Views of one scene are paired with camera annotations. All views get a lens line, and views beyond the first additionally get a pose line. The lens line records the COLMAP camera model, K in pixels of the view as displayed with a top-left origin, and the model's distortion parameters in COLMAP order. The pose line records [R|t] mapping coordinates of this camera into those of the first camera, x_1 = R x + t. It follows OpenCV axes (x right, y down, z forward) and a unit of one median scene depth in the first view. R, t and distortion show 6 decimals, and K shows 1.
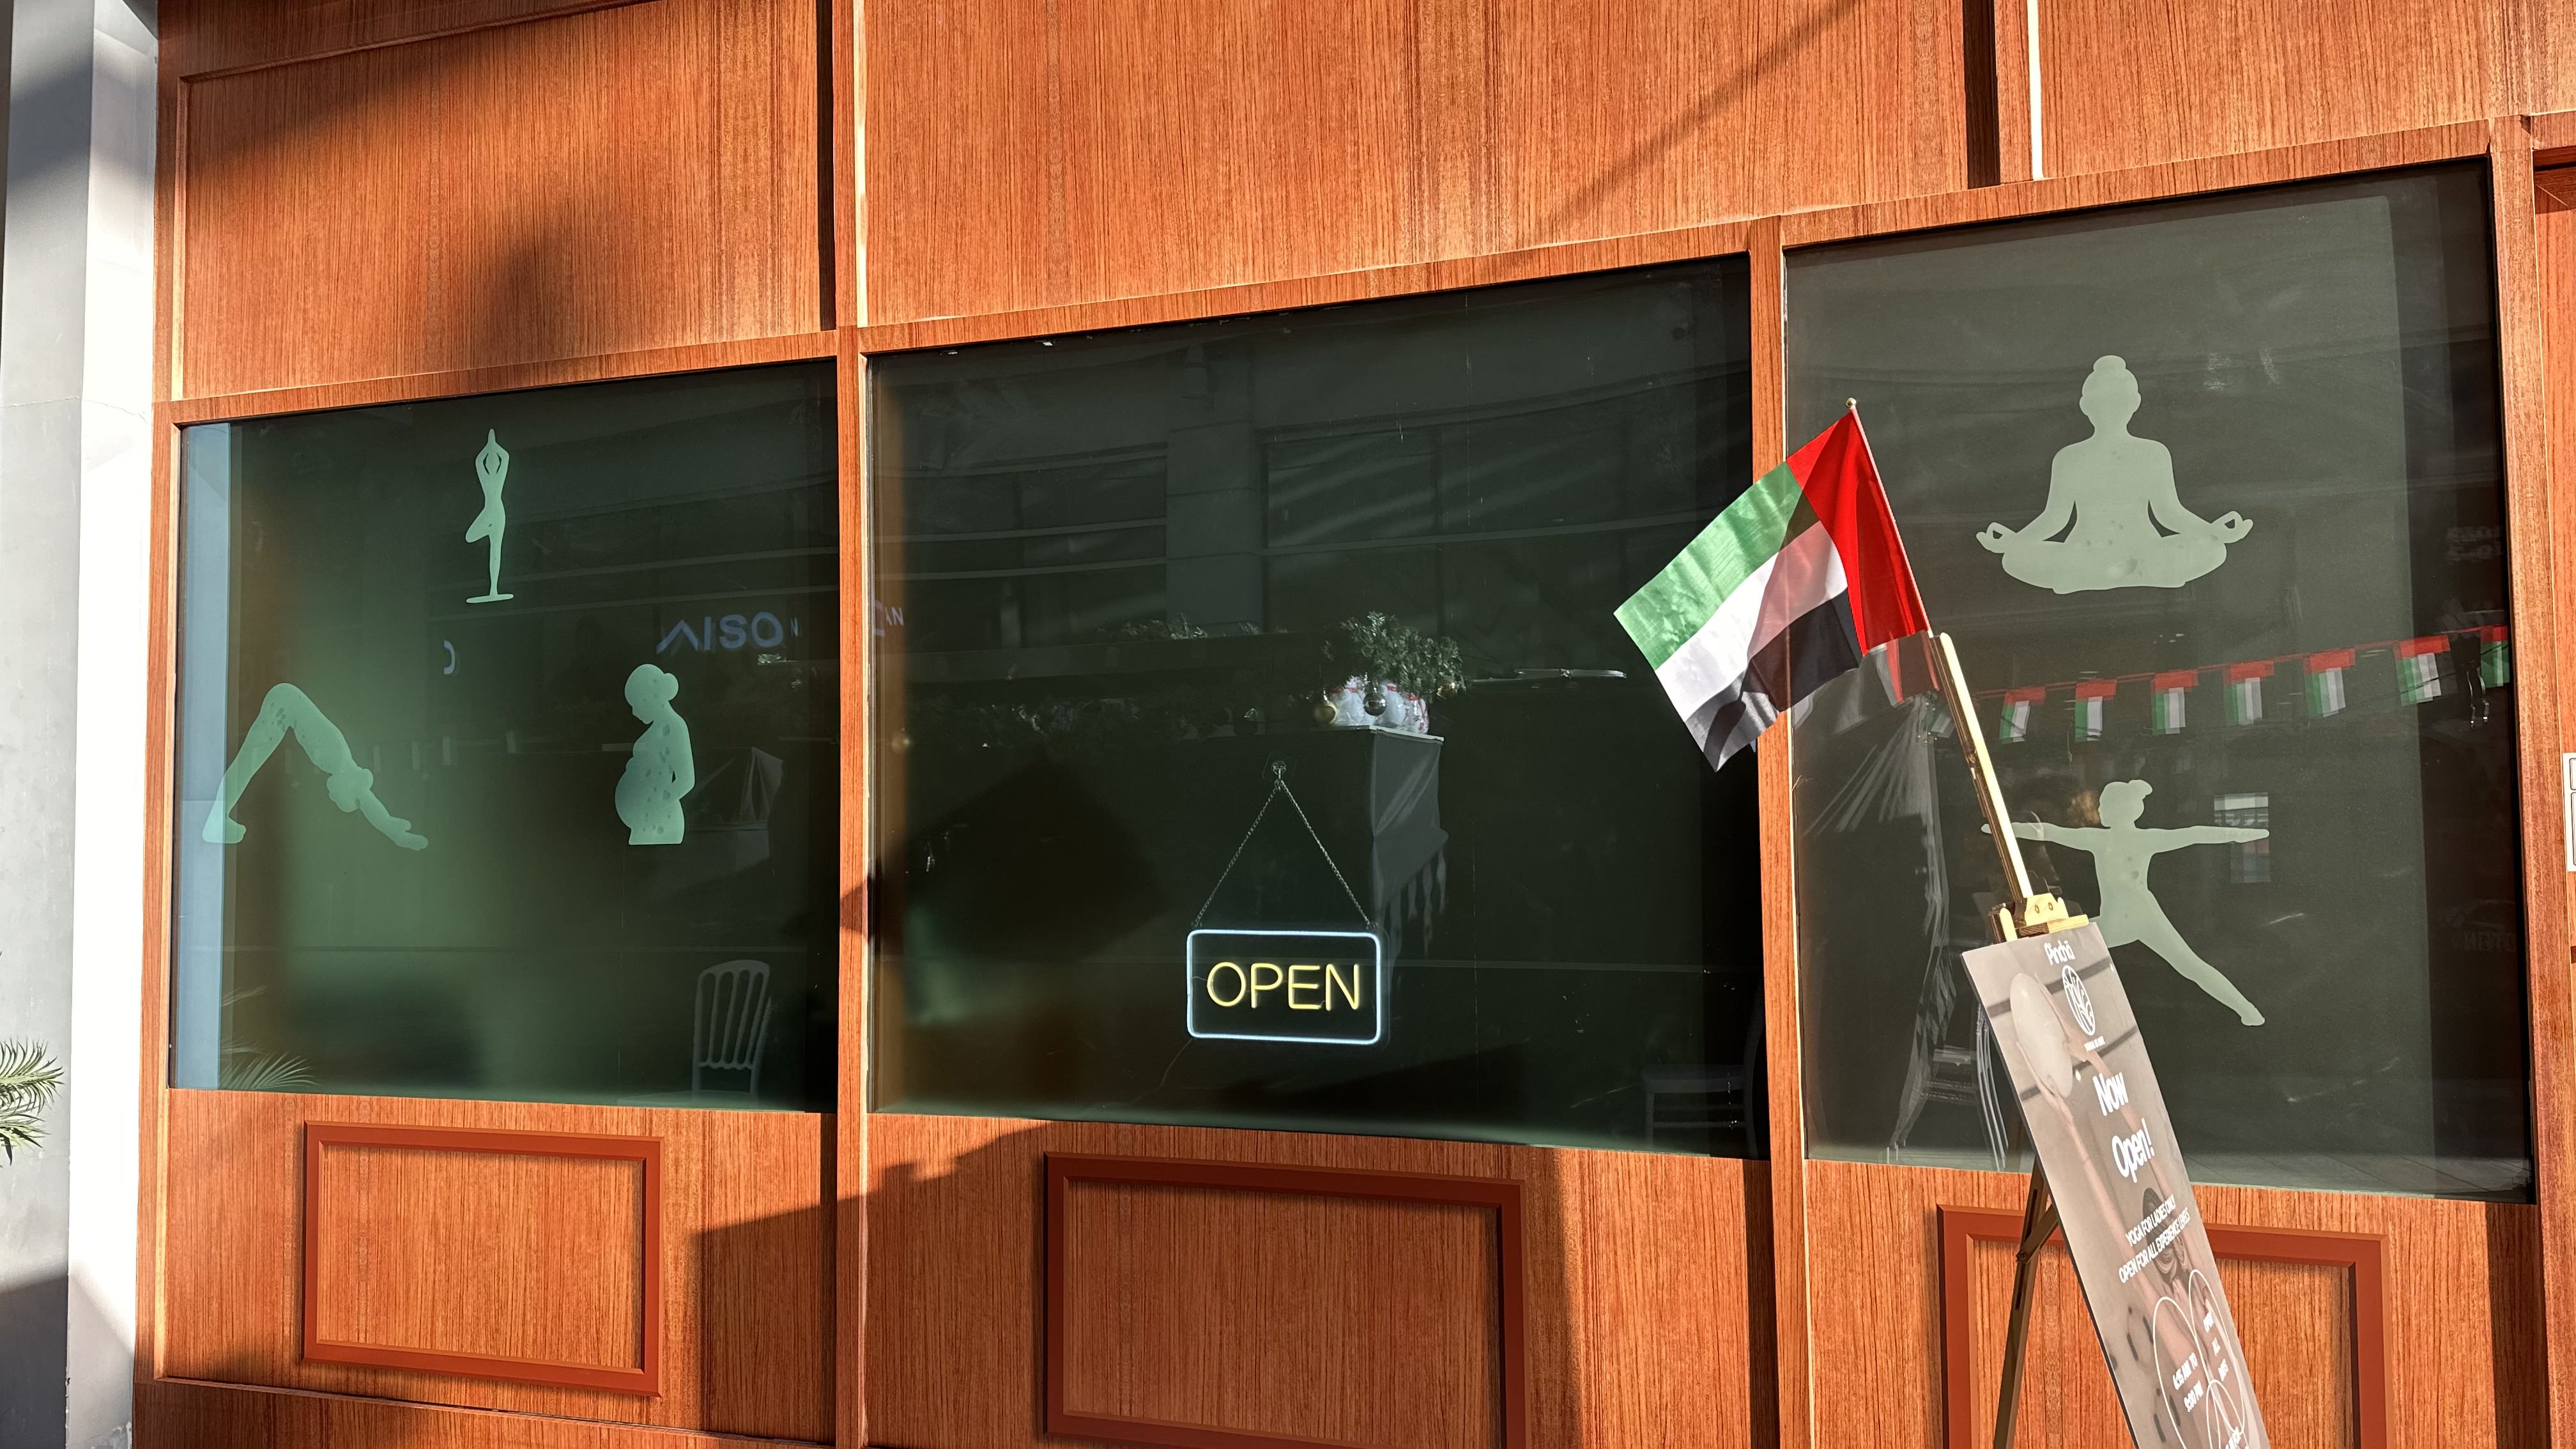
lens RADIAL K [[1792.7, 0, 1286.6], [0, 1792.7, 728.5], [0, 0, 1]] dist [0.075231, -0.097755]
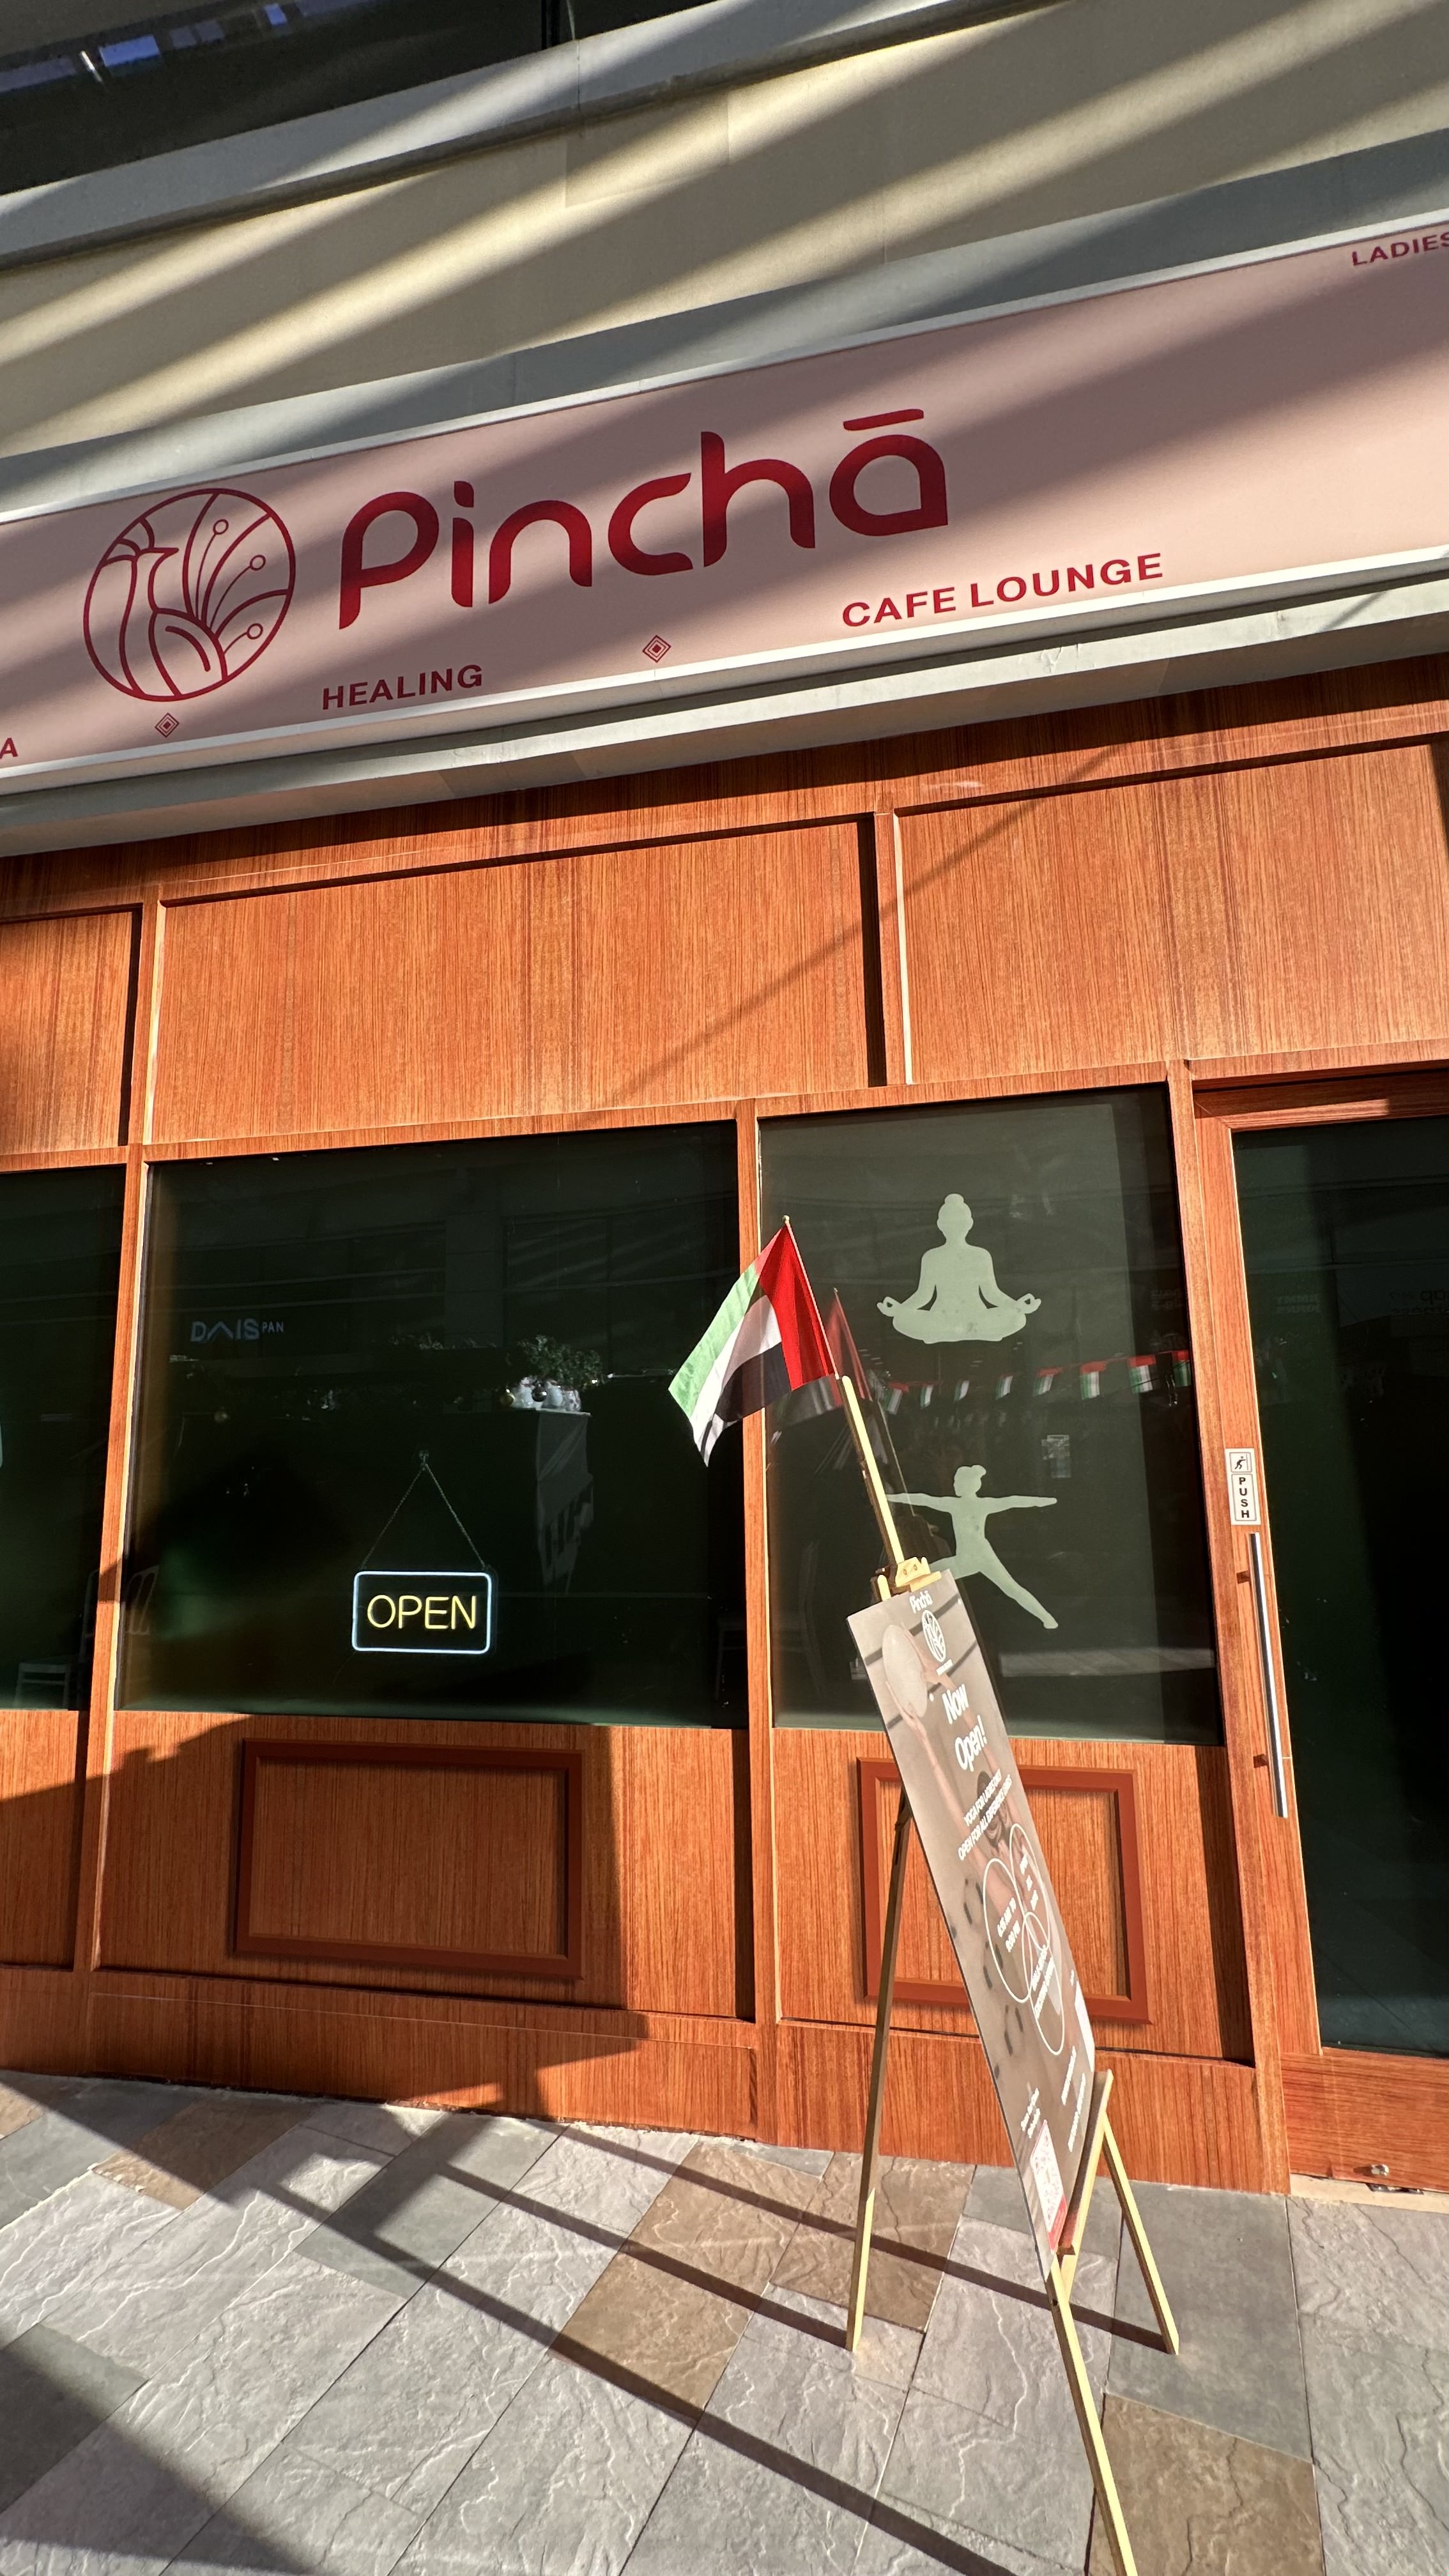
lens RADIAL K [[1024.9, 0, 721.5], [0, 1024.9, 1282.5], [0, 0, 1]] dist [-0.003499, 0.000523]
pose [[0.985658, 0.018465, 0.167741, 0.087206], [-0.000930, 0.994575, -0.104021, -0.029640], [-0.168752, 0.102373, 0.980328, 0.137360]]
